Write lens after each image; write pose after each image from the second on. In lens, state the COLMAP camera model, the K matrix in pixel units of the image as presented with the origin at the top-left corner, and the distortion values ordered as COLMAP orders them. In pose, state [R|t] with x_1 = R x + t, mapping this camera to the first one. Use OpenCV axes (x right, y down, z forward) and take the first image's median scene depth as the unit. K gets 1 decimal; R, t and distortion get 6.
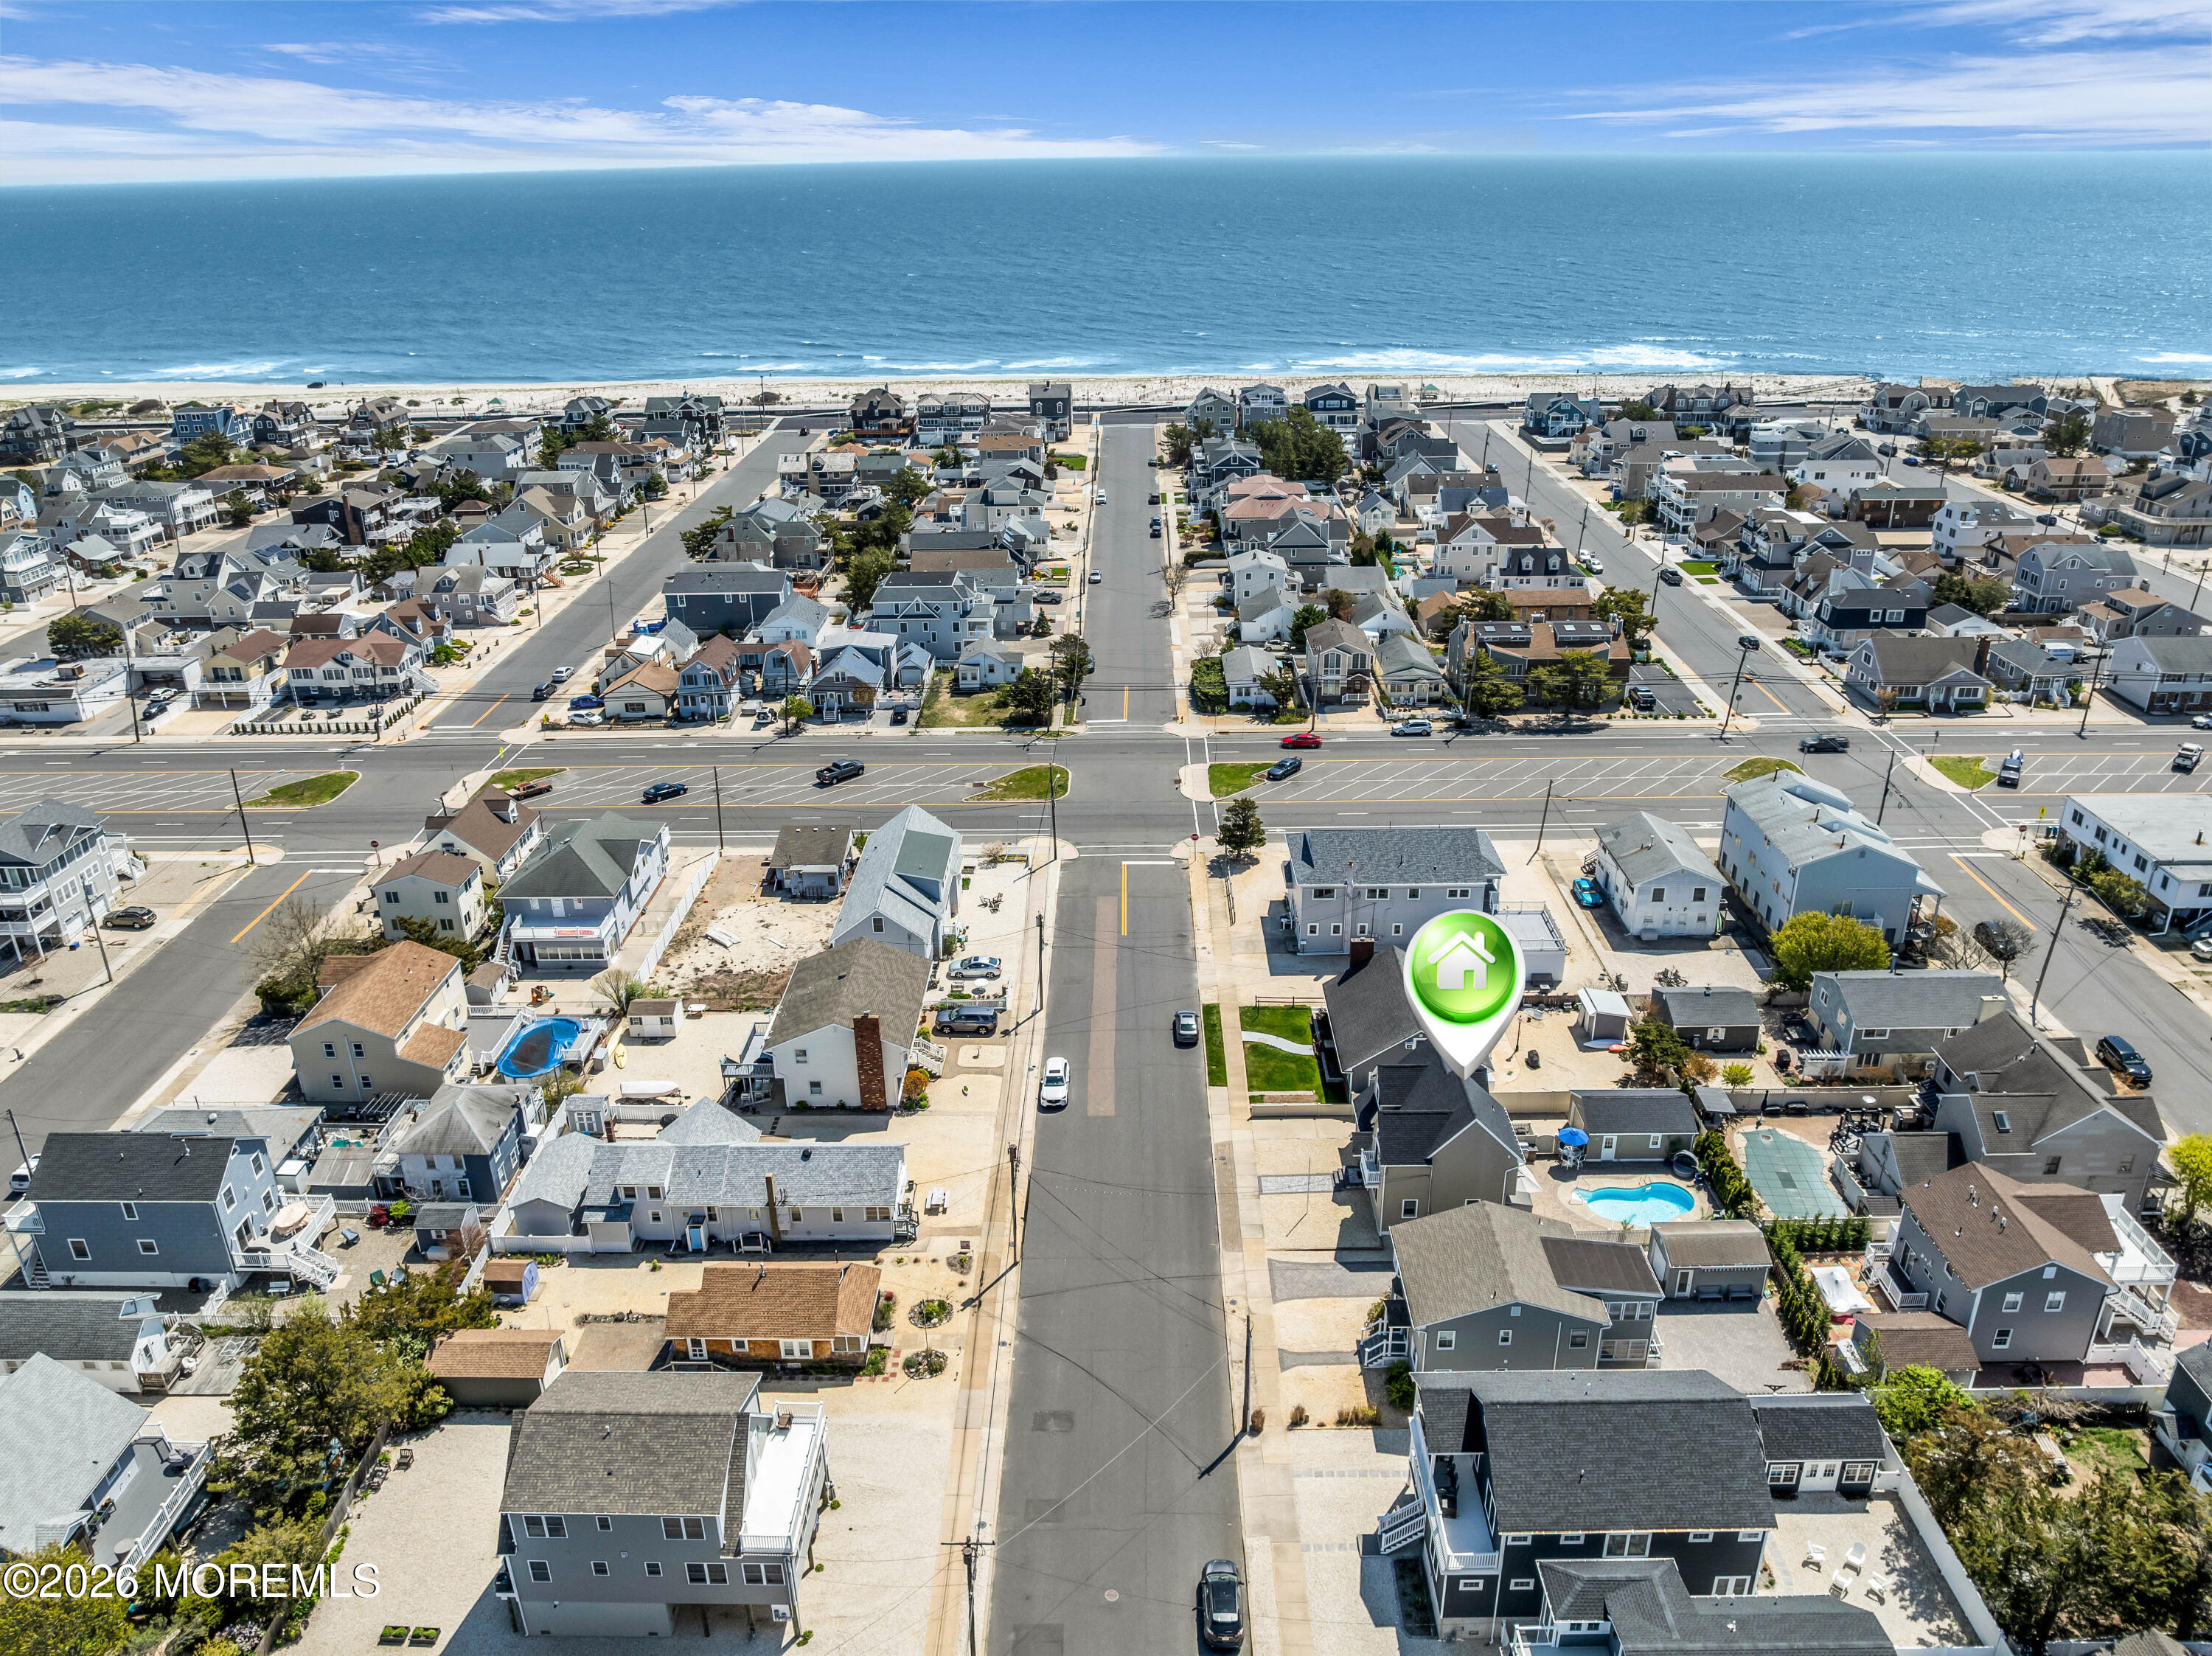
lens RADIAL K [[1573.9, 0, 1108.2], [0, 1573.9, 811.5], [0, 0, 1]] dist [-0.029045, -0.008727]
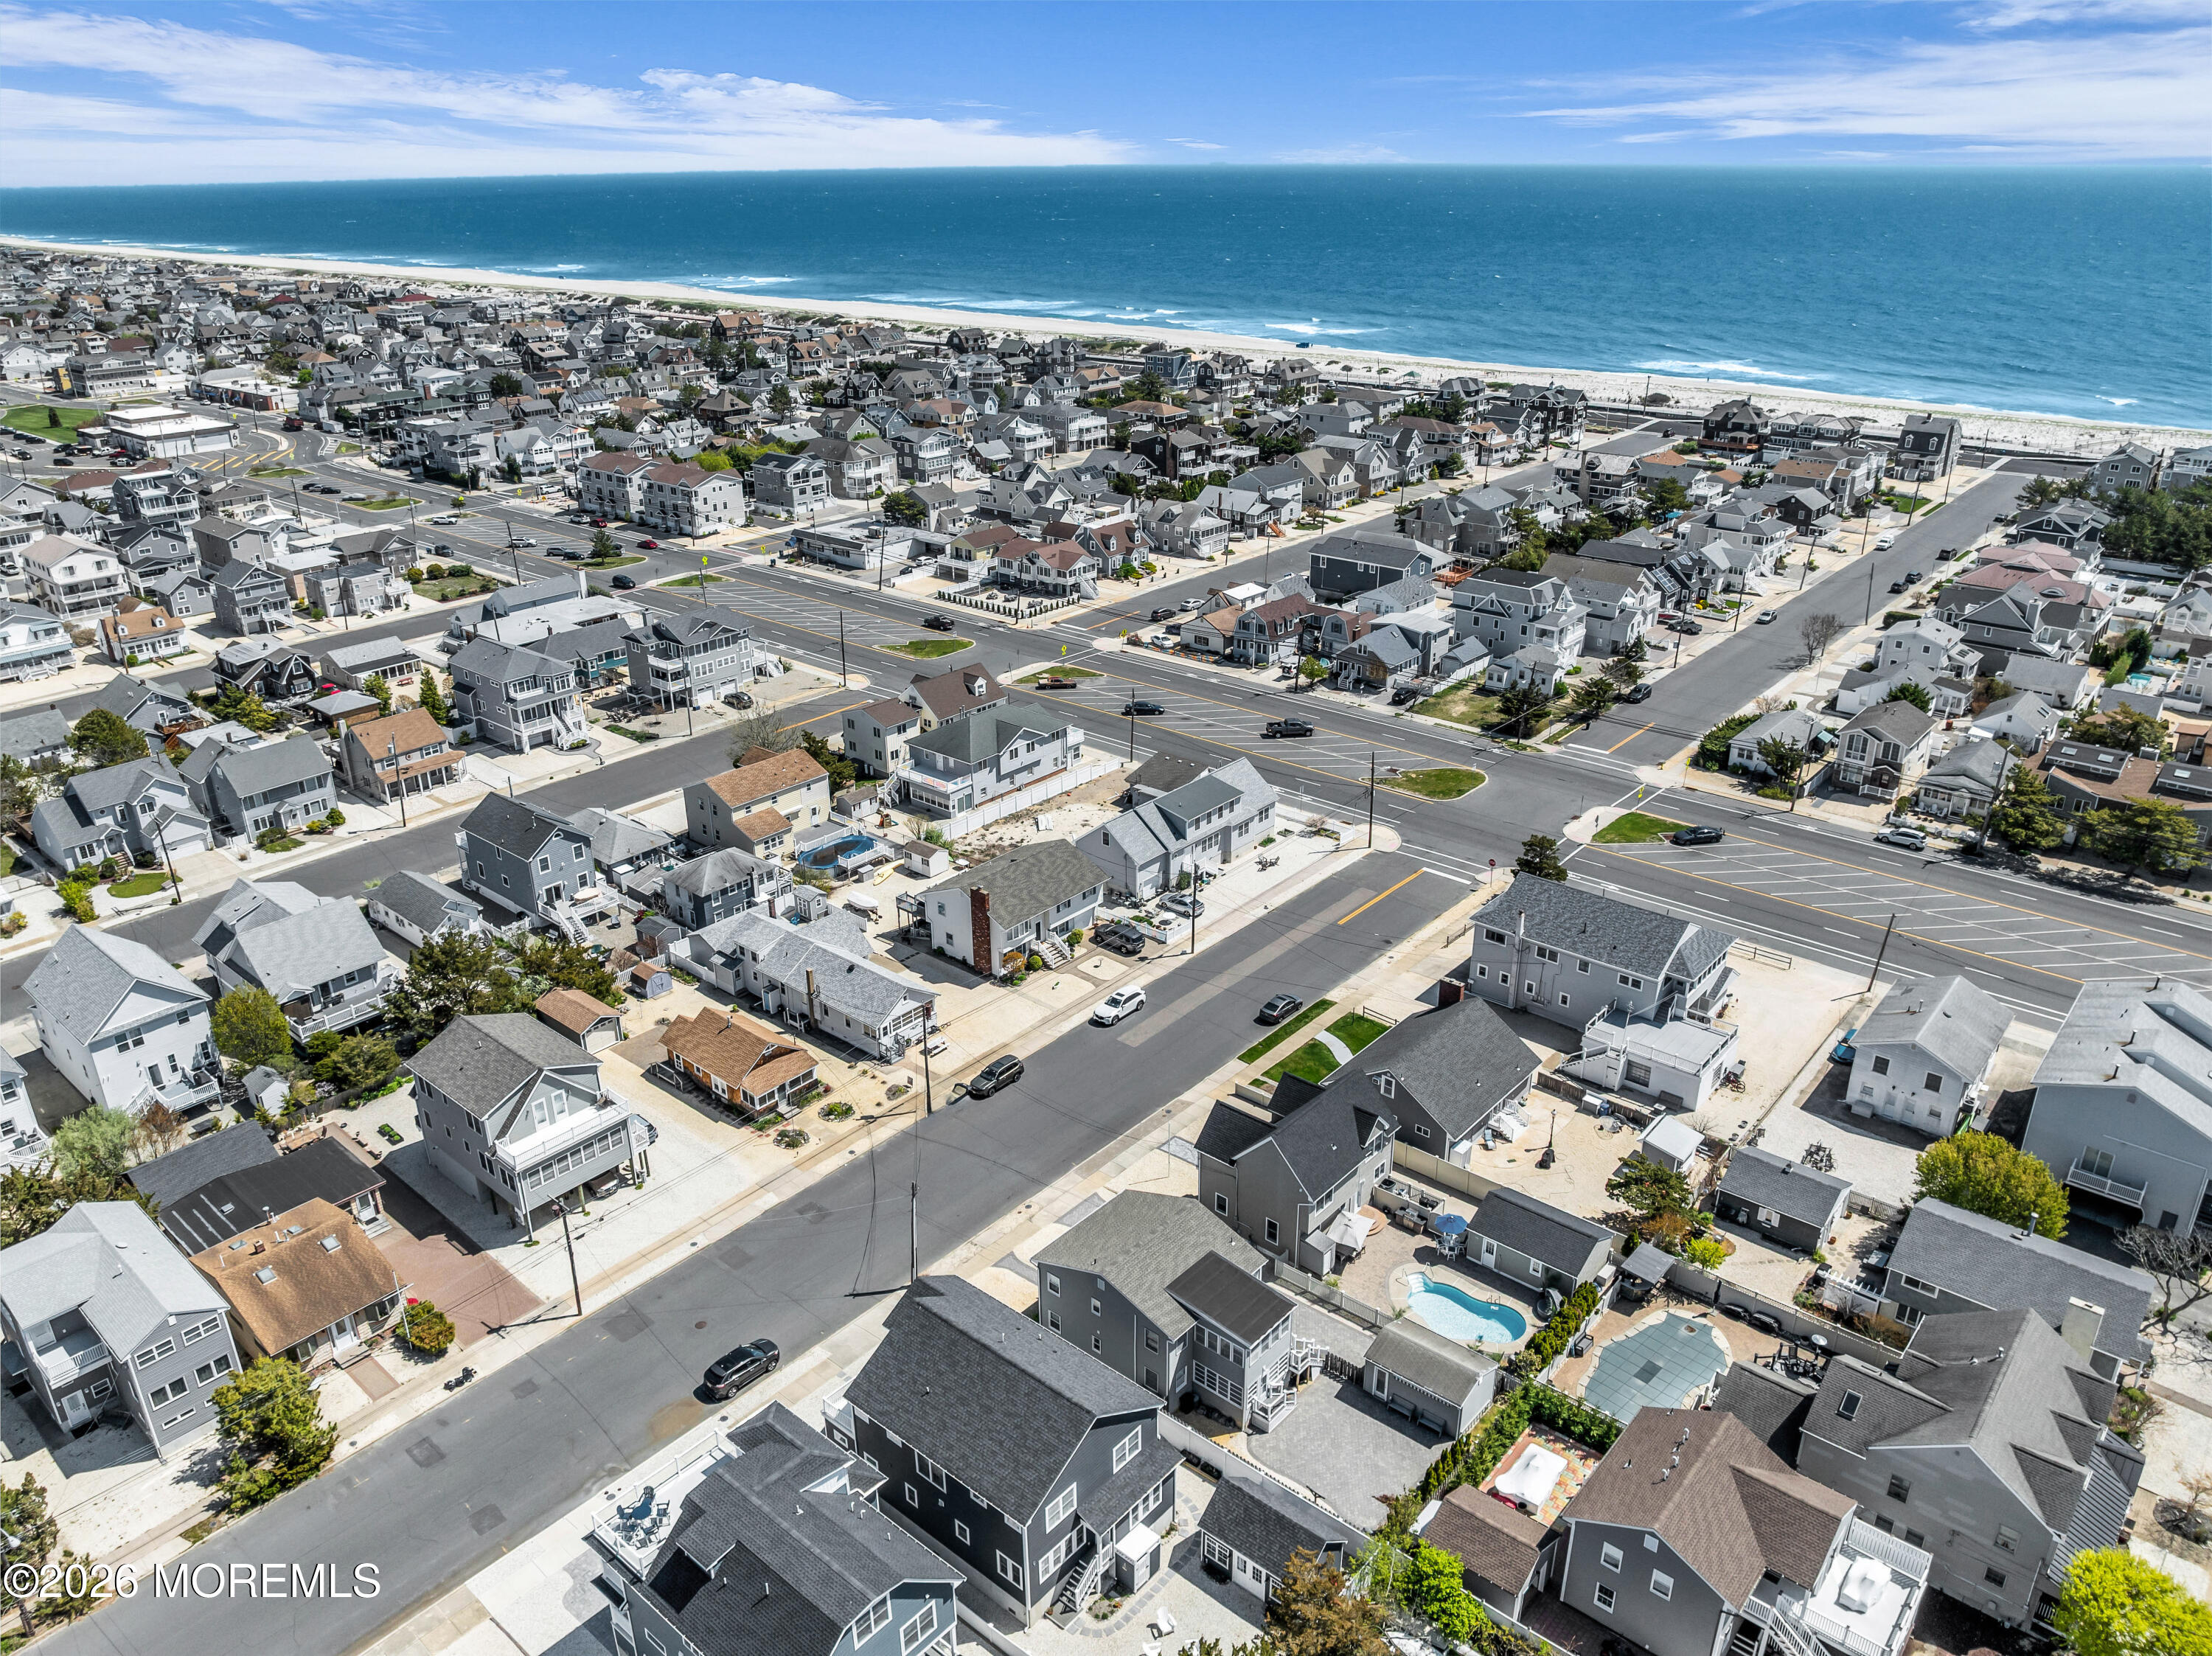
lens RADIAL K [[1563.1, 0, 1113.7], [0, 1563.1, 831.2], [0, 0, 1]] dist [-0.019742, -0.025651]
pose [[0.765974, 0.263716, -0.586292, 0.355459], [-0.253262, 0.962022, 0.101841, -0.033721], [0.590883, 0.070478, 0.803673, 0.070771]]
